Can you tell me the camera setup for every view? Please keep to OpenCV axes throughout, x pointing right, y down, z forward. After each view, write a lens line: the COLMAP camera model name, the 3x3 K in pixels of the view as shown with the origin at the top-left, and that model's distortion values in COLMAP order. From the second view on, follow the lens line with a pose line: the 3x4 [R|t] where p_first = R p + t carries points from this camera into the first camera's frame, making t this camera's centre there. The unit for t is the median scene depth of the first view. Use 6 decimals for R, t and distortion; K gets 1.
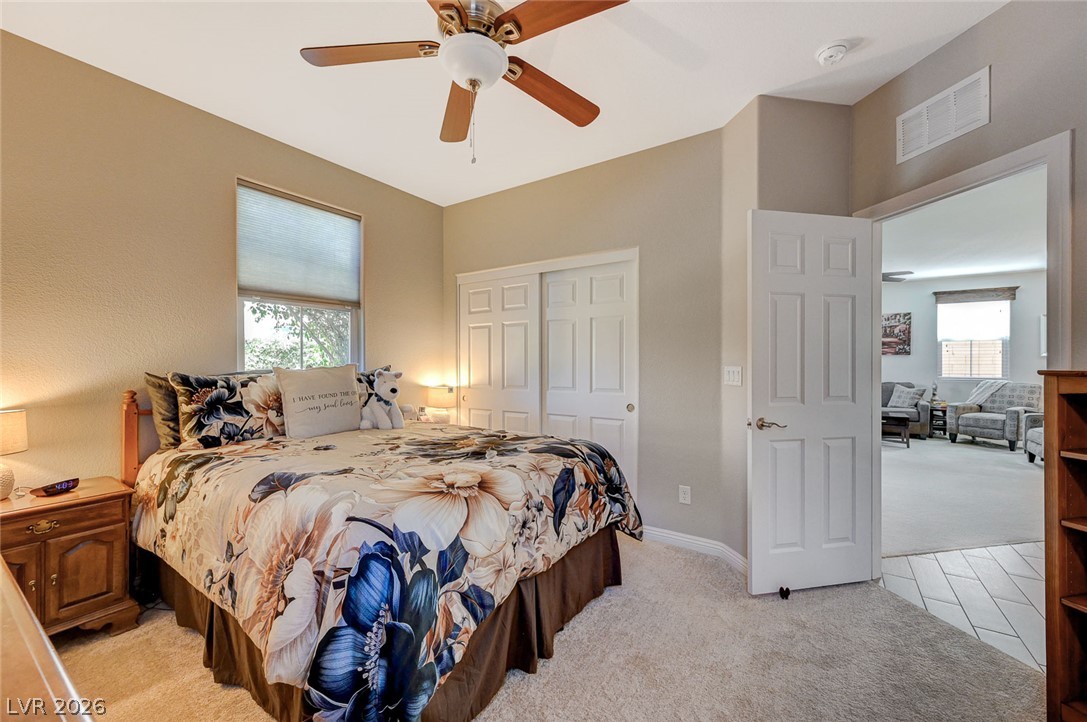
lens RADIAL K [[433.7, 0, 550.8], [0, 433.7, 358.9], [0, 0, 1]] dist [0.010870, -0.000259]
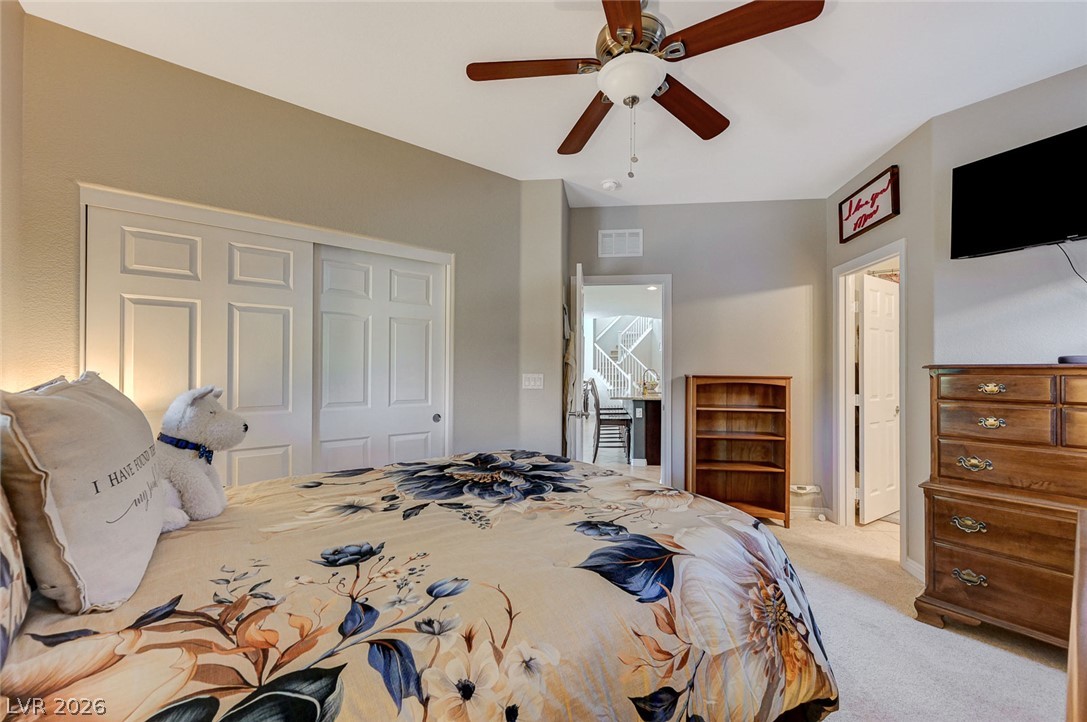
lens RADIAL K [[433.7, 0, 550.4], [0, 433.7, 364.2], [0, 0, 1]] dist [0.010870, -0.000259]
pose [[0.302033, 0.014297, 0.953190, -0.640705], [-0.013868, 0.999848, -0.010603, 0.000769], [-0.953196, -0.010017, 0.302186, 0.465827]]
